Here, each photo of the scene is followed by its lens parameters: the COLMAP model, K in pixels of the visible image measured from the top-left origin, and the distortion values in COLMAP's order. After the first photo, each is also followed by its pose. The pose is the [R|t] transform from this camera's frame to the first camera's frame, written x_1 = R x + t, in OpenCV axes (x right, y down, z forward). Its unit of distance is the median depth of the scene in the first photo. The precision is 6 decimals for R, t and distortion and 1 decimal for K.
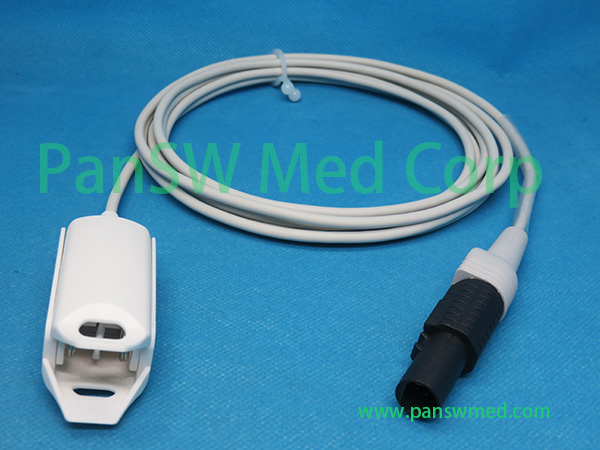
lens RADIAL K [[817.1, 0, 300.4], [0, 817.1, 225.8], [0, 0, 1]] dist [0.009589, 0.000000]
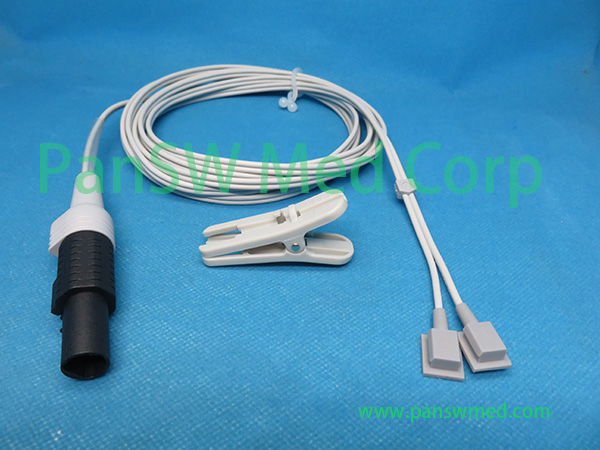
lens RADIAL K [[488.4, 0, 291.2], [0, 488.4, 219.3], [0, 0, 1]] dist [-0.013006, 0.028232]
pose [[0.996298, 0.050157, -0.069811, 0.099276], [-0.046095, 0.997214, 0.058639, -0.025847], [0.072558, -0.055204, 0.995835, 0.349217]]
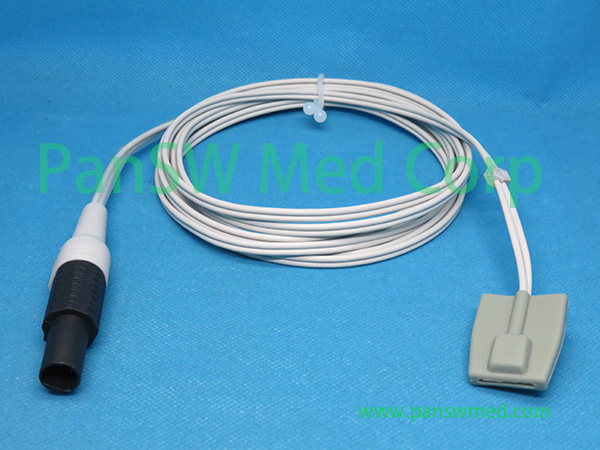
lens RADIAL K [[934.6, 0, 303.4], [0, 934.6, 221.5], [0, 0, 1]] dist [0.050803, 0.000000]
pose [[0.998701, 0.015237, -0.048626, 0.041799], [-0.015574, 0.999857, -0.006559, -0.061658], [0.048520, 0.007308, 0.998795, -0.233376]]
